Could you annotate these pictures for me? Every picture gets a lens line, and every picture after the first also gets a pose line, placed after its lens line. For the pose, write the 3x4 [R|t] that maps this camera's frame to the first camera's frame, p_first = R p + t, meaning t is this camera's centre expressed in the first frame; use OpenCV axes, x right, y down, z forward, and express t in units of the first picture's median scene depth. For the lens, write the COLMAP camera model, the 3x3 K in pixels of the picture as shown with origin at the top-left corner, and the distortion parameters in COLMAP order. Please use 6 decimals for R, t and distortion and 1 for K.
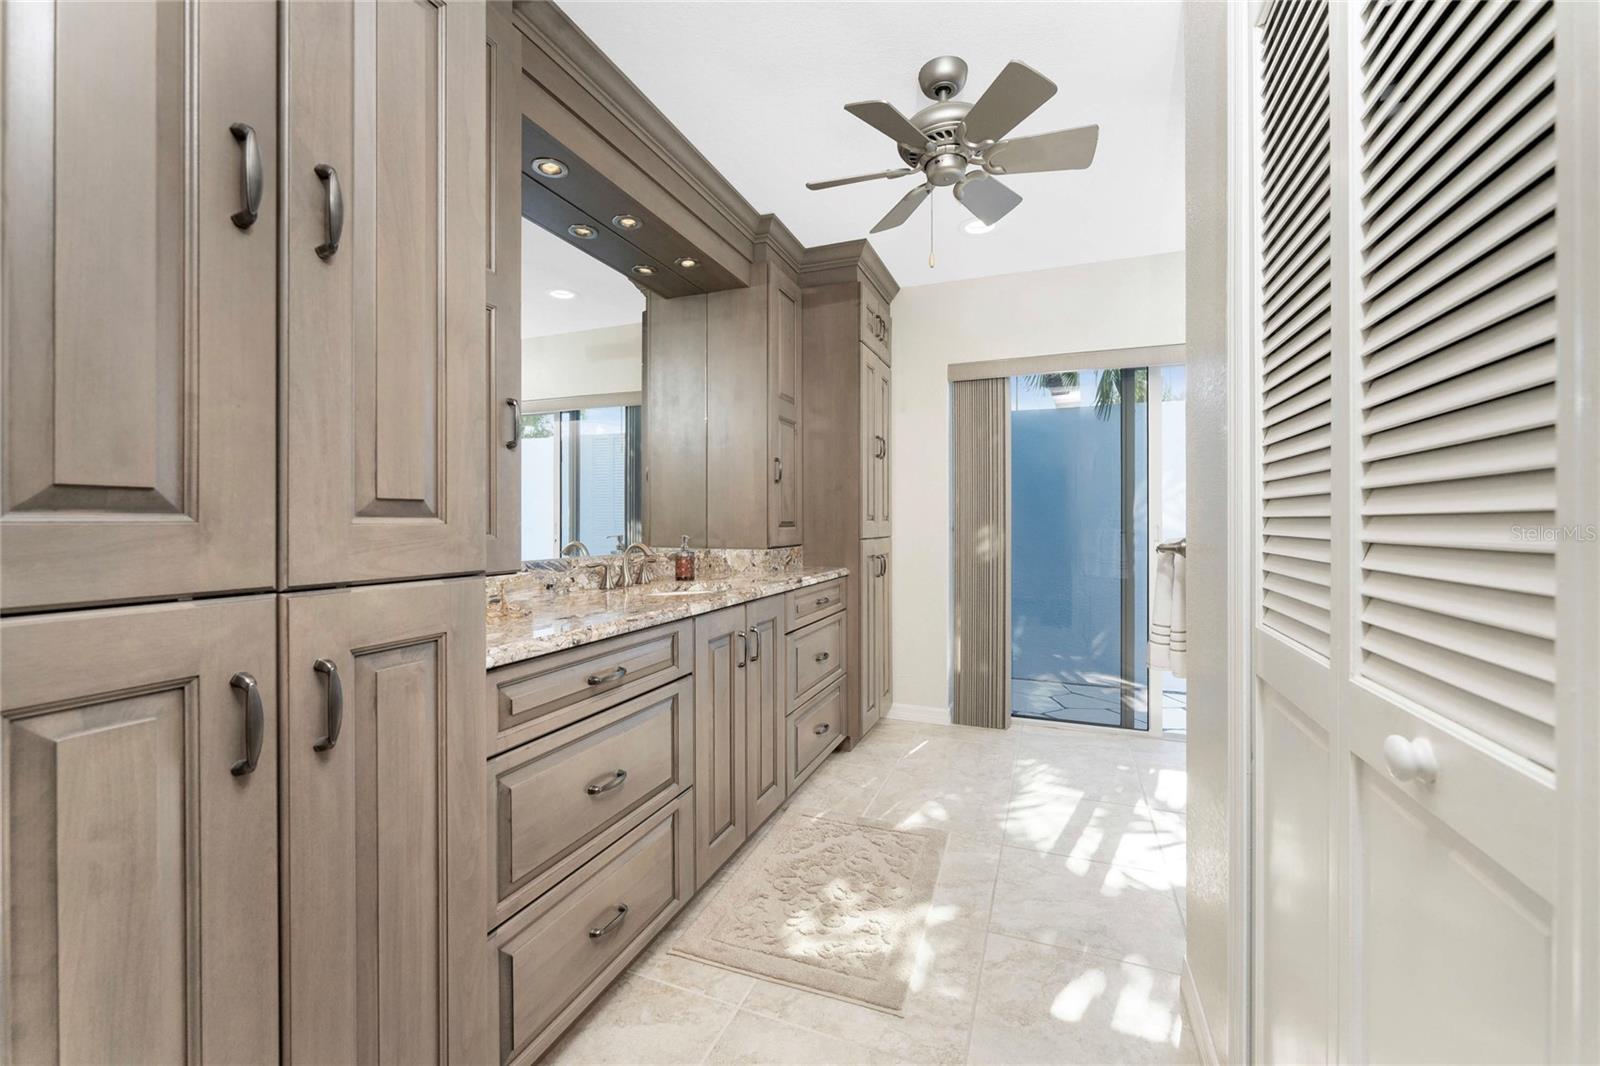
lens RADIAL K [[637.5, 0, 801.7], [0, 637.5, 528.6], [0, 0, 1]] dist [-0.000707, -0.000375]
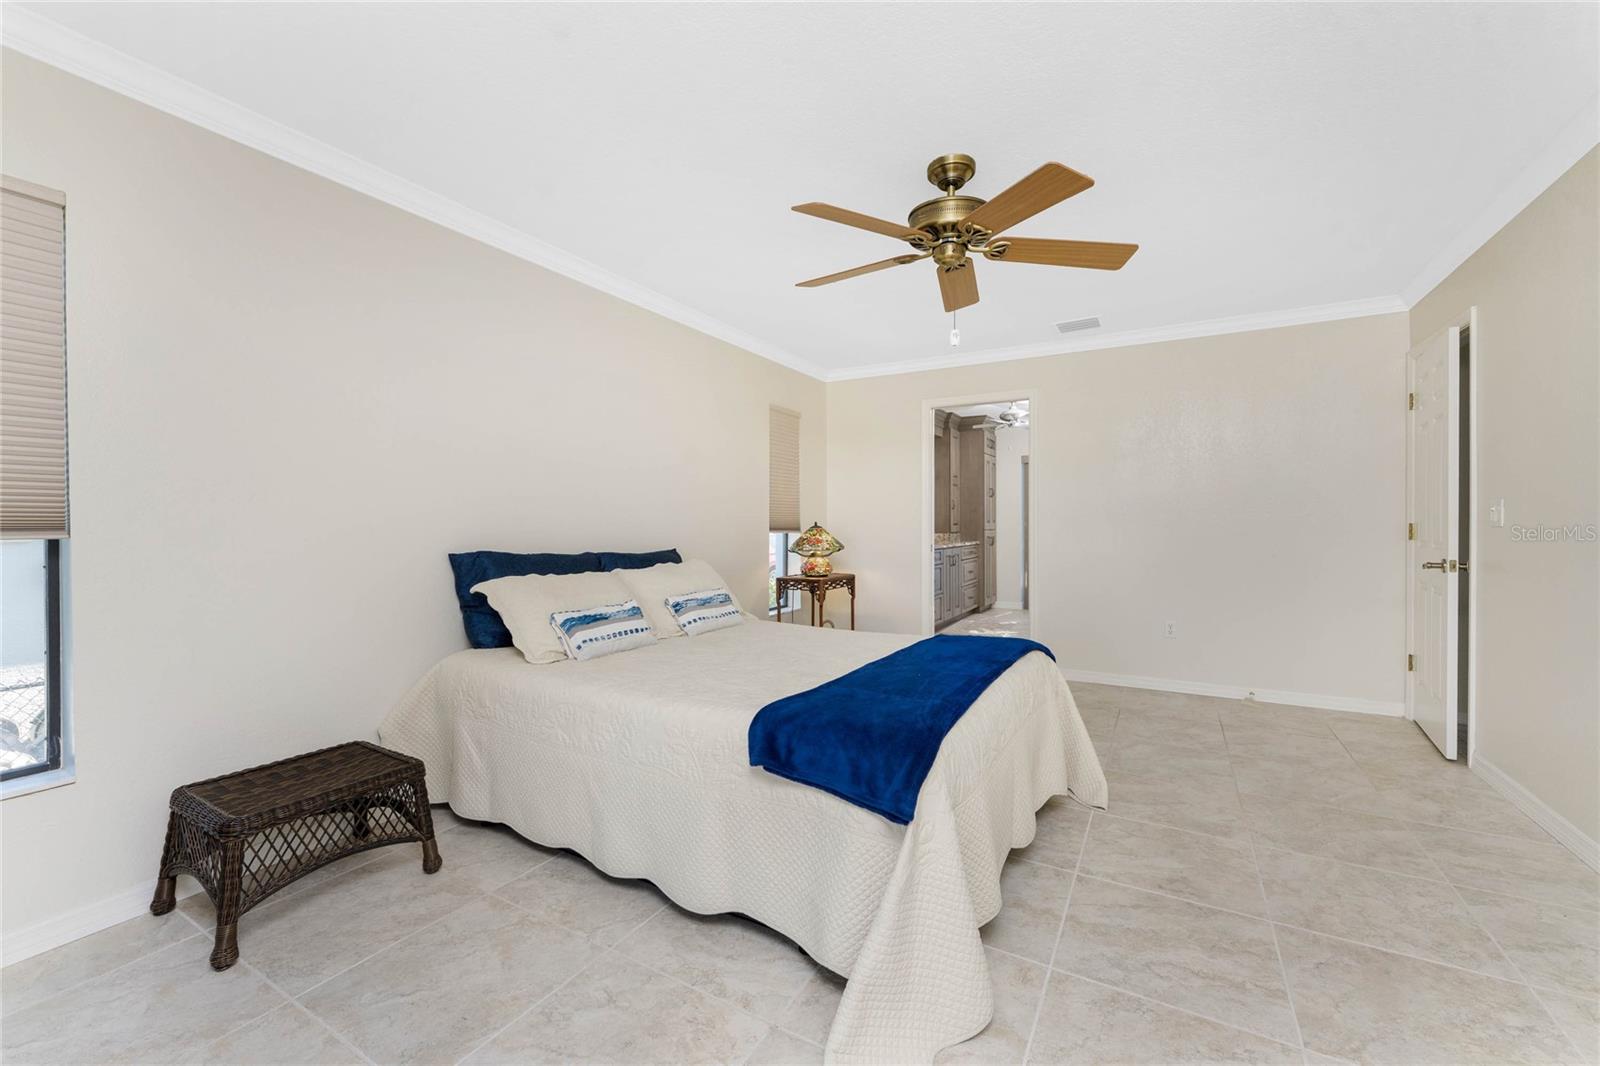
lens RADIAL K [[637.5, 0, 794.2], [0, 637.5, 527.4], [0, 0, 1]] dist [-0.000707, -0.000375]
pose [[0.987969, -0.003303, -0.154615, -0.250705], [0.002747, 0.999989, -0.003806, 0.014488], [0.154626, 0.003336, 0.987967, -1.550004]]
